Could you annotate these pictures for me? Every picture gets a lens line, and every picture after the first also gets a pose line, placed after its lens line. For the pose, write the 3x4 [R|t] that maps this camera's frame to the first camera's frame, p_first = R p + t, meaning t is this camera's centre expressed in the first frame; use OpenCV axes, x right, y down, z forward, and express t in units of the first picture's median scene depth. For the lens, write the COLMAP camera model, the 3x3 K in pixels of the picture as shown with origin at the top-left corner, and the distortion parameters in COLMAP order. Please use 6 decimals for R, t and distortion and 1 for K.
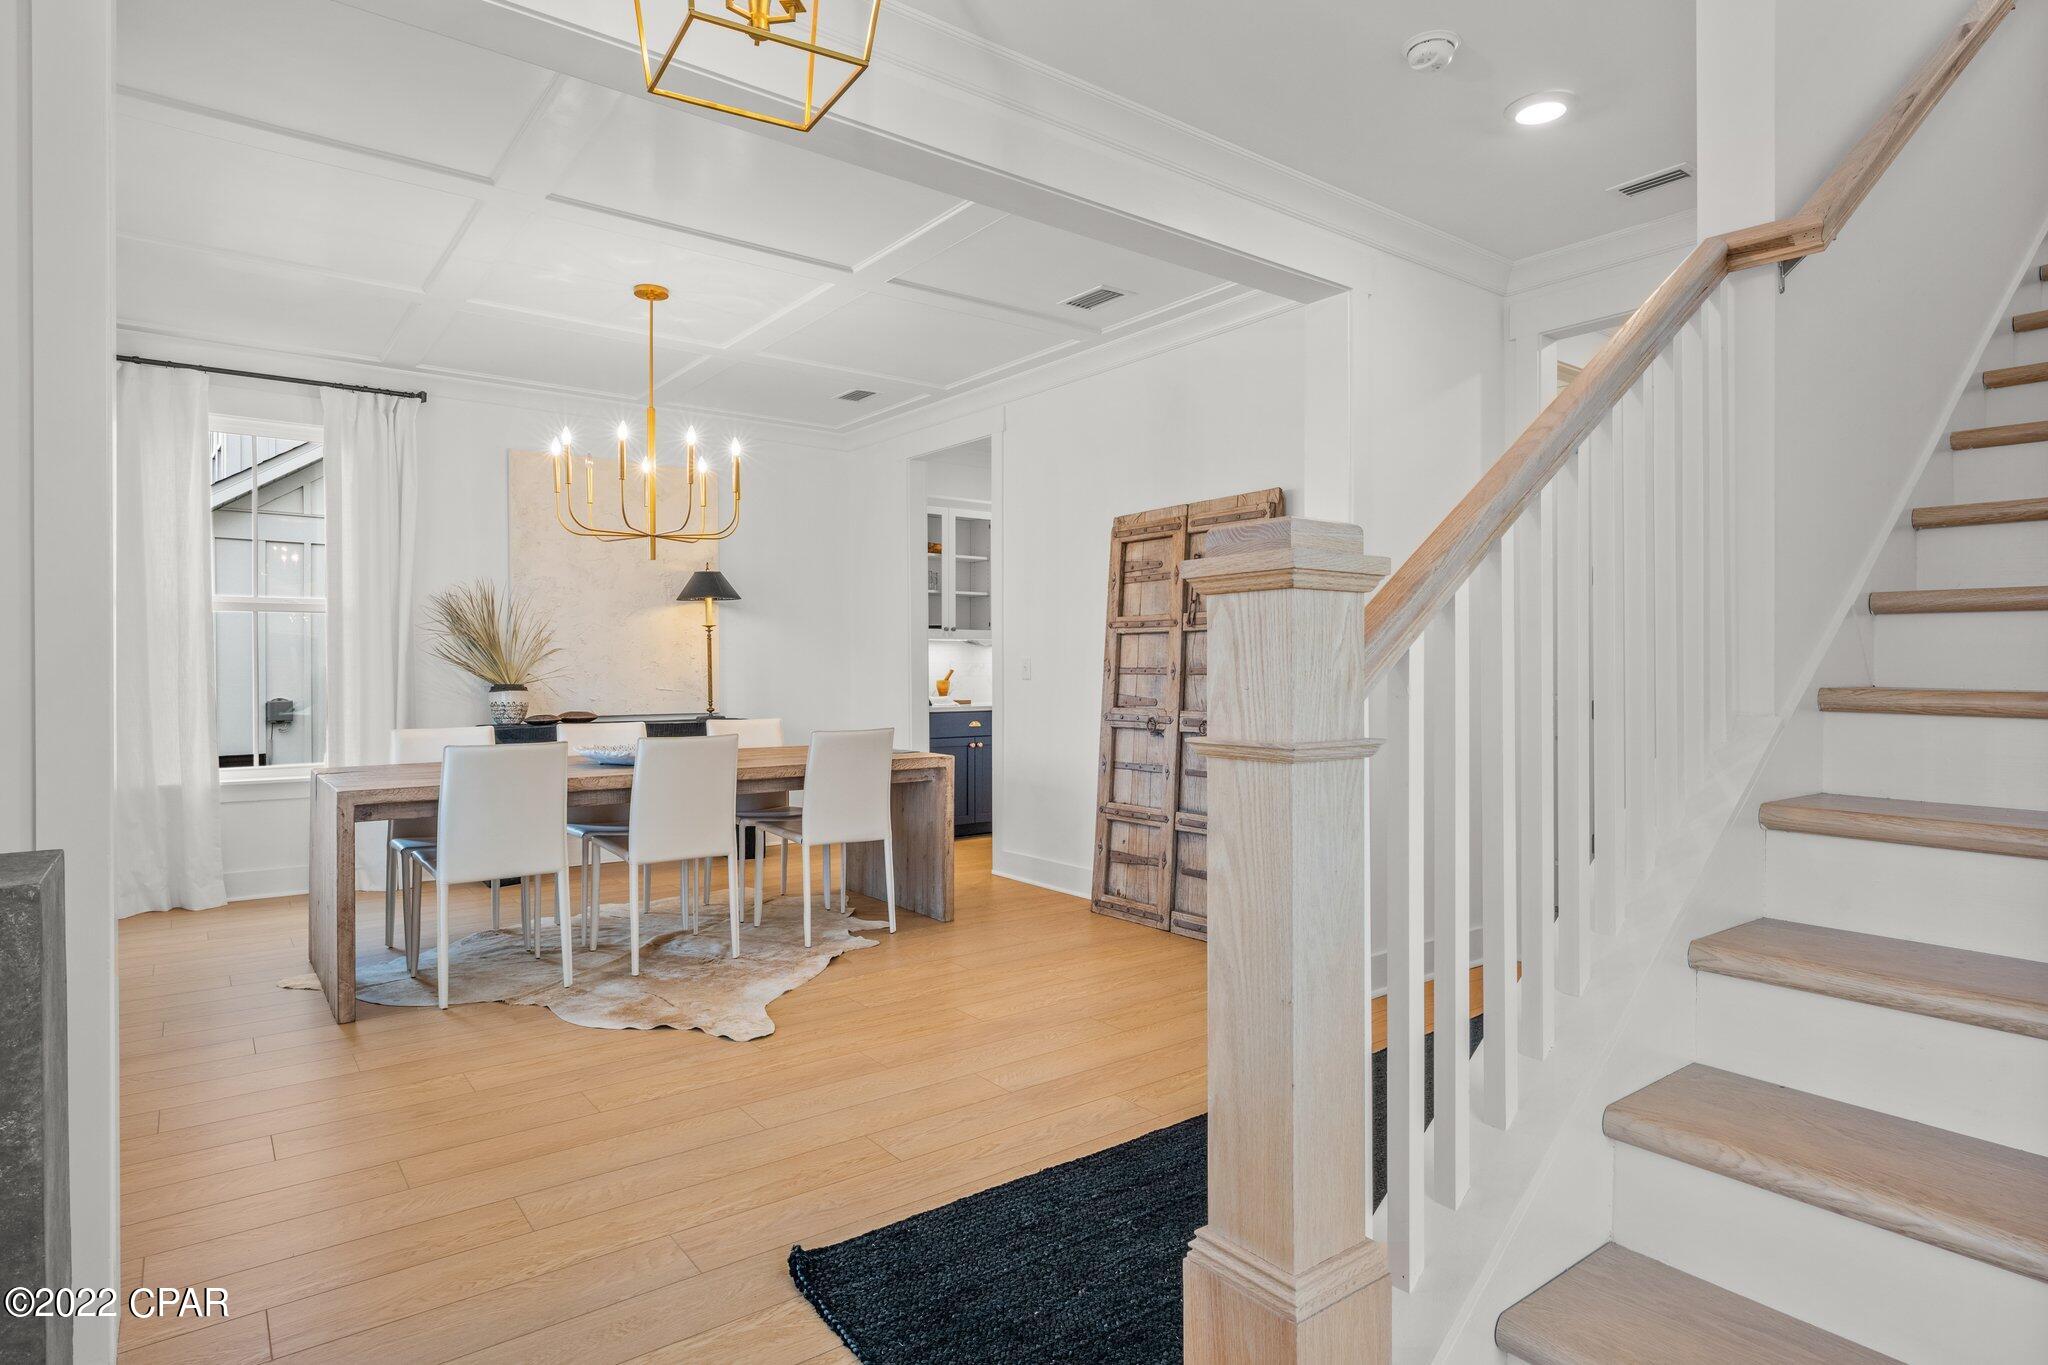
lens RADIAL K [[1104.7, 0, 1025.7], [0, 1104.7, 676.7], [0, 0, 1]] dist [0.000445, -0.000248]
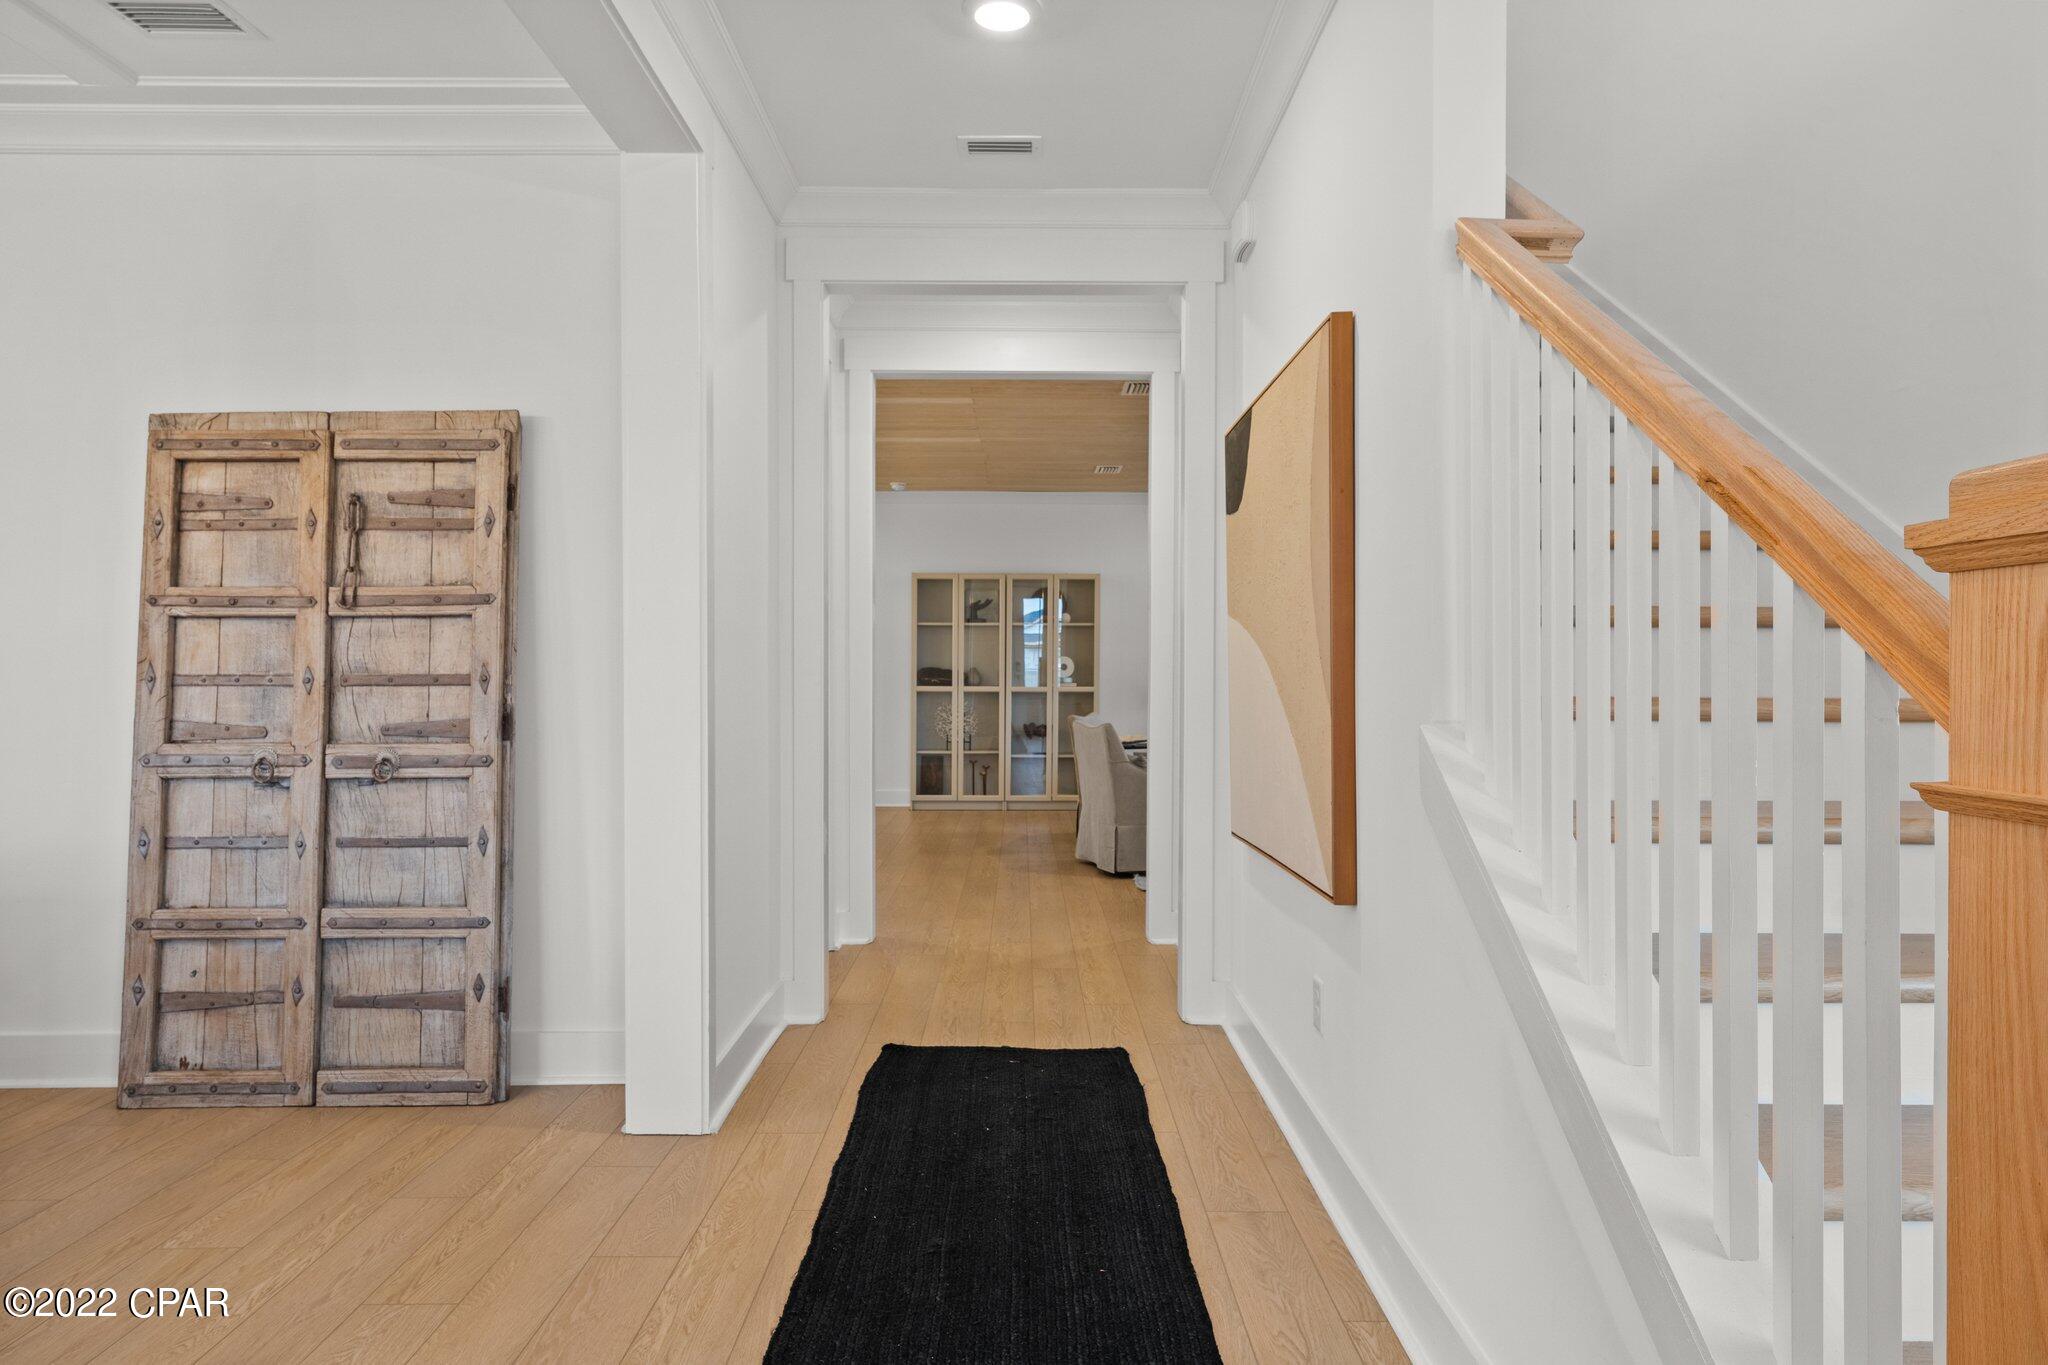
lens RADIAL K [[1239.5, 0, 1024.0], [0, 1239.5, 682.5], [0, 0, 1]] dist [0.005467, 0.001106]
pose [[0.597342, -0.007350, 0.801953, -0.175929], [0.005889, 0.999971, 0.004778, -0.004605], [-0.801965, 0.001869, 0.597368, 0.258776]]
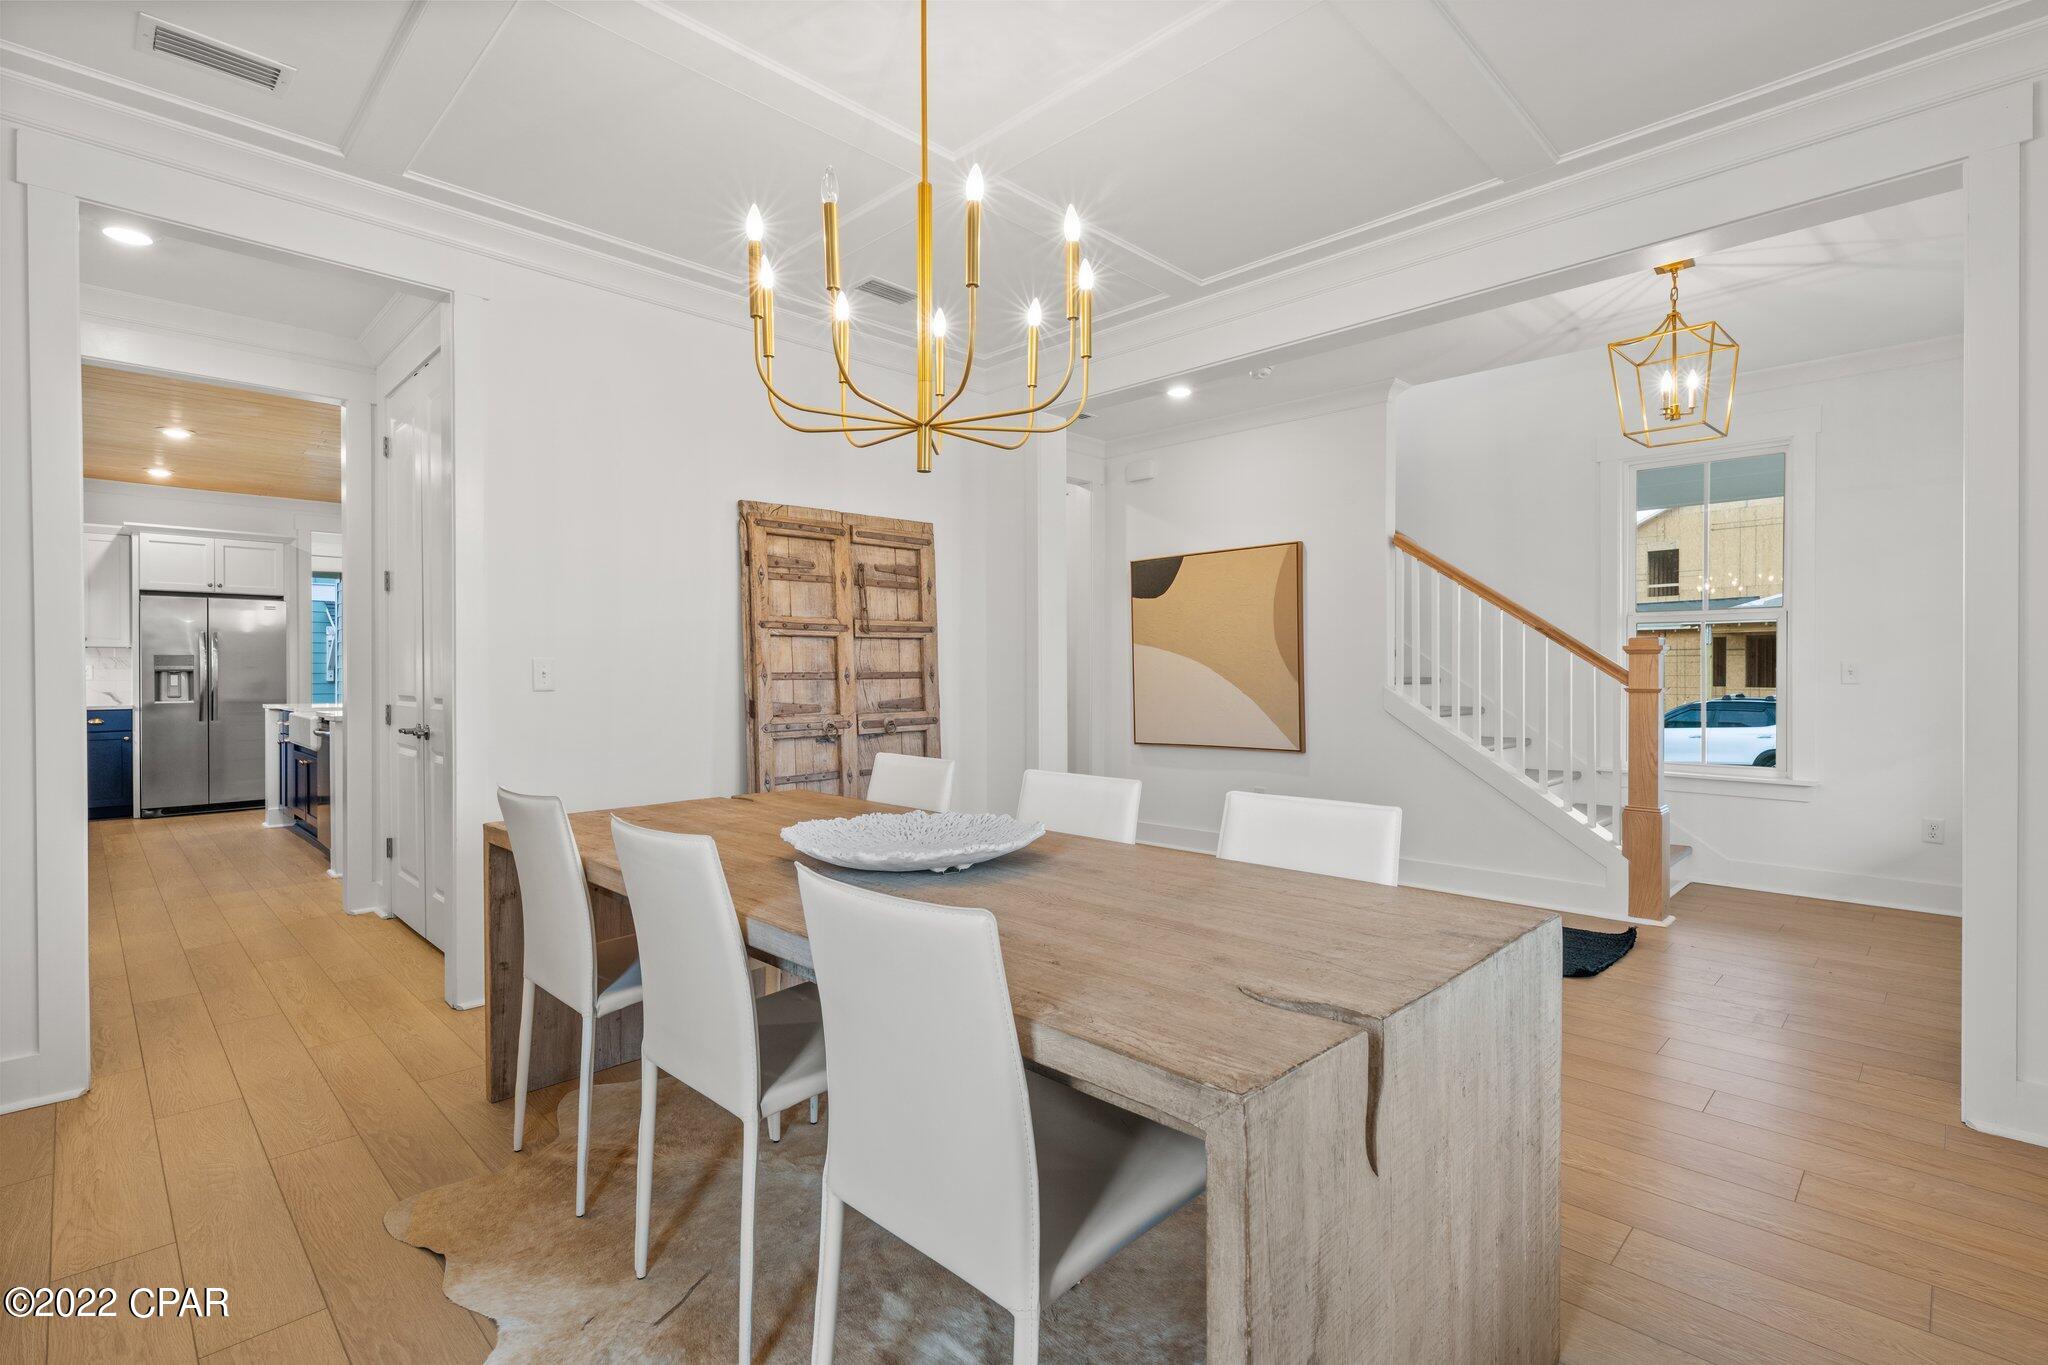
lens RADIAL K [[943.6, 0, 1029.4], [0, 943.6, 676.3], [0, 0, 1]] dist [0.000262, -0.000195]
pose [[-0.142386, -0.007938, 0.989779, -0.718874], [0.007519, 0.999930, 0.009101, -0.010780], [-0.989783, 0.008738, -0.142317, 0.922942]]
